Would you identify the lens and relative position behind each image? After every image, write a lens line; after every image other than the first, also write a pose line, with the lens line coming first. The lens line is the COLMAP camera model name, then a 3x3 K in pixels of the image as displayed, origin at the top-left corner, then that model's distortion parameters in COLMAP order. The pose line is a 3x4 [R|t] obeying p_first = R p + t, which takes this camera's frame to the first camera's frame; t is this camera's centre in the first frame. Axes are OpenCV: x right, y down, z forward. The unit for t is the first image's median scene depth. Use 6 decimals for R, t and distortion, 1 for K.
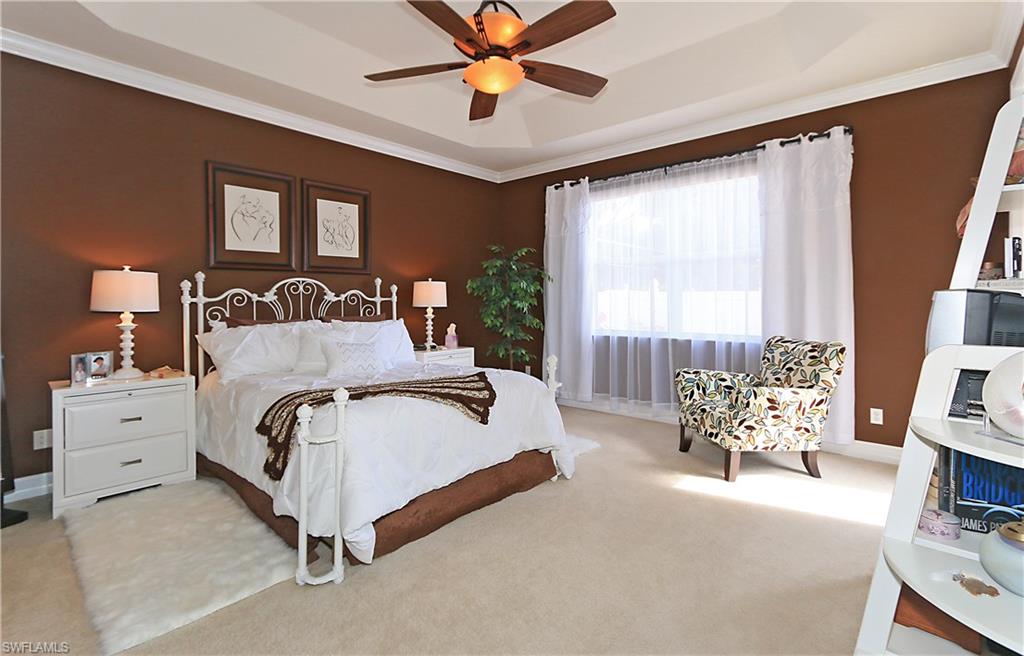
lens RADIAL K [[484.5, 0, 520.9], [0, 484.5, 308.2], [0, 0, 1]] dist [-0.000835, 0.000386]
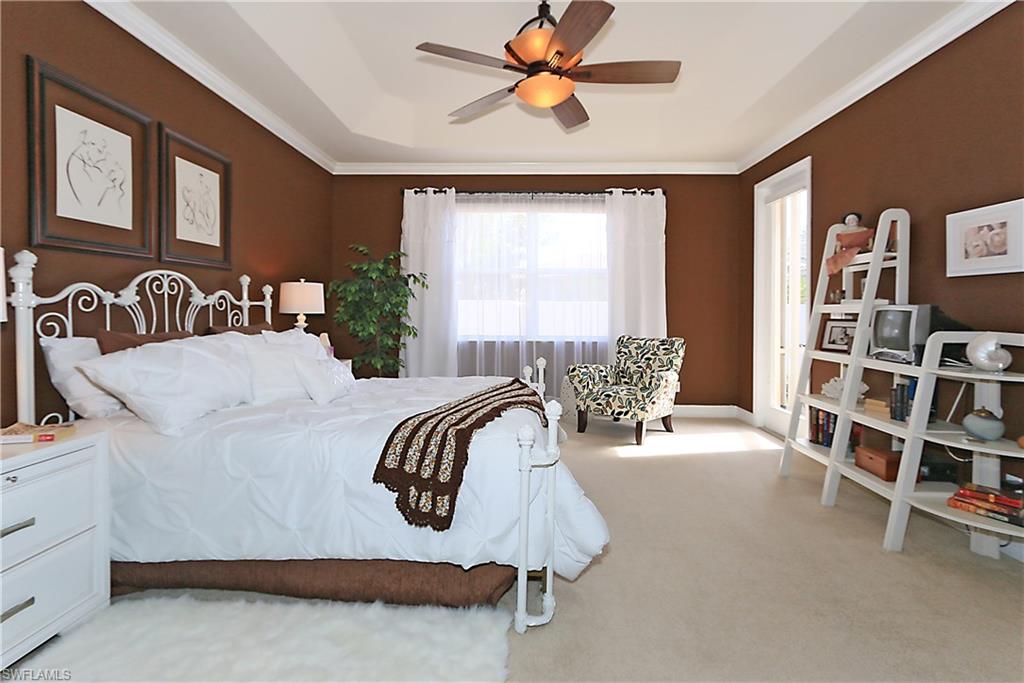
lens RADIAL K [[470.9, 0, 525.3], [0, 470.9, 314.5], [0, 0, 1]] dist [-0.006560, 0.005707]
pose [[0.760679, -0.000235, 0.649128, -0.502272], [0.001455, 0.999998, -0.001342, 0.000717], [-0.649127, 0.001965, 0.760678, 0.176942]]
